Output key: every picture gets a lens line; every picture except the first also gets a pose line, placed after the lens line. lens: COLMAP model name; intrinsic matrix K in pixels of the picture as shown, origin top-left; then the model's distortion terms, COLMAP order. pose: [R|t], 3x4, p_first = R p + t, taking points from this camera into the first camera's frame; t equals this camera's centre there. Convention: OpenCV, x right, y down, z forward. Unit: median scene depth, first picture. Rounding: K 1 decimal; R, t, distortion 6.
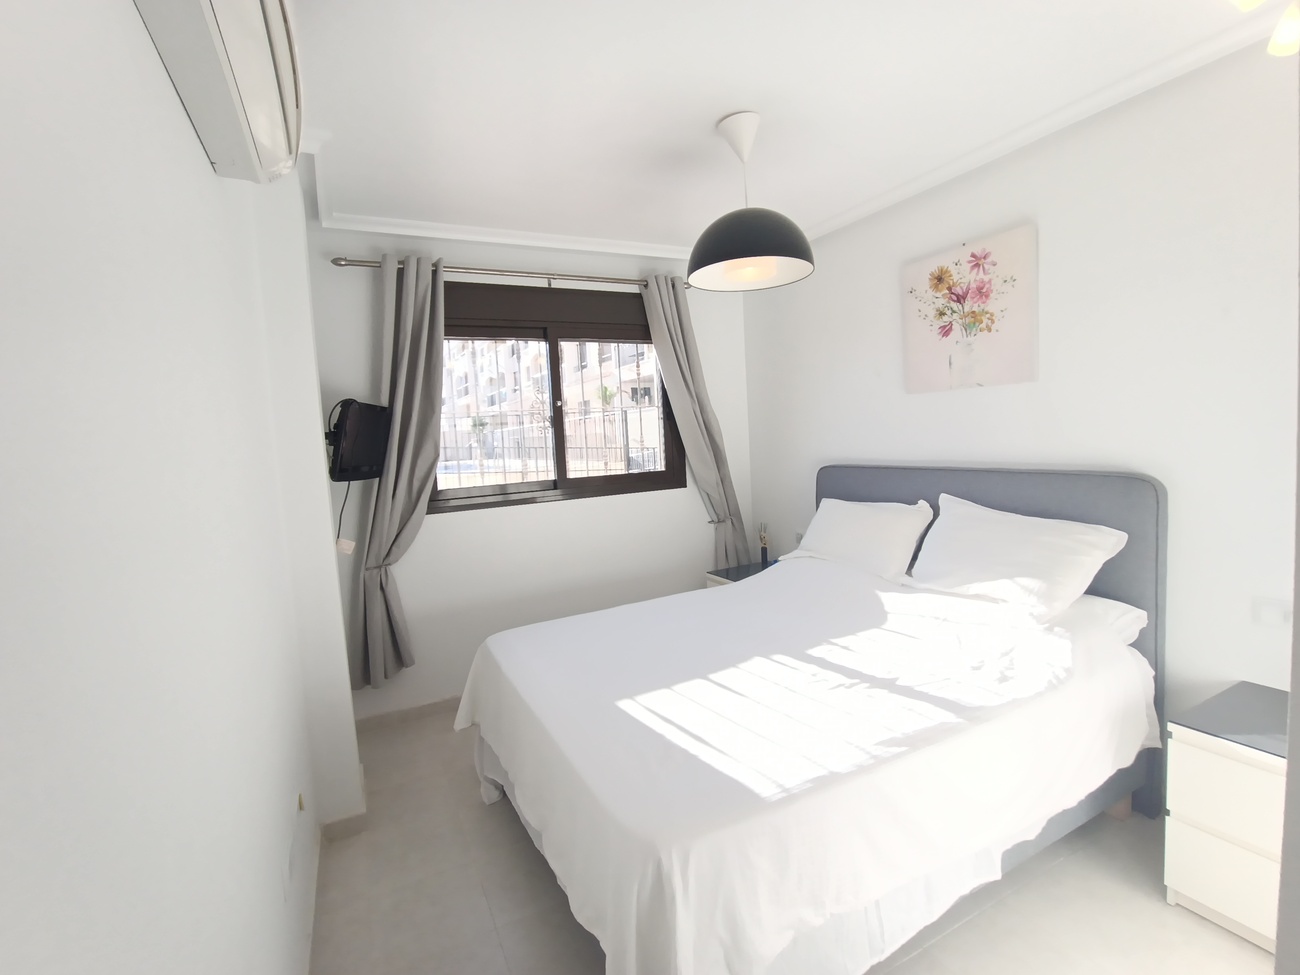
lens RADIAL K [[592.1, 0, 641.2], [0, 592.1, 488.3], [0, 0, 1]] dist [-0.025940, 0.013565]
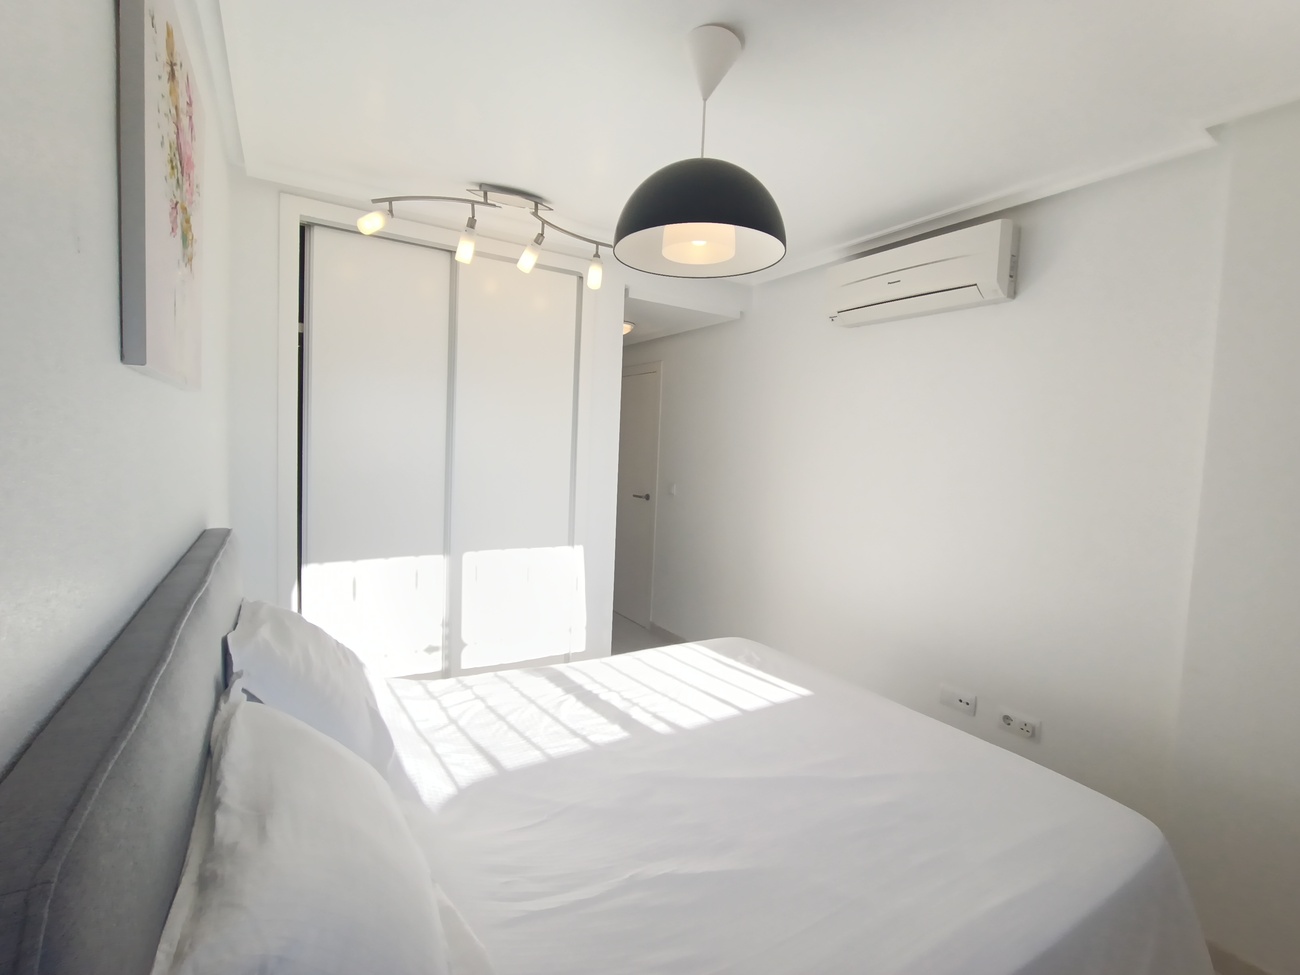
lens RADIAL K [[592.1, 0, 654.1], [0, 592.1, 479.6], [0, 0, 1]] dist [-0.025940, 0.013565]
pose [[-0.996081, 0.022167, -0.085624, 0.253424], [0.009667, 0.989570, 0.143731, -0.158900], [0.087917, 0.142340, -0.985906, 1.466445]]
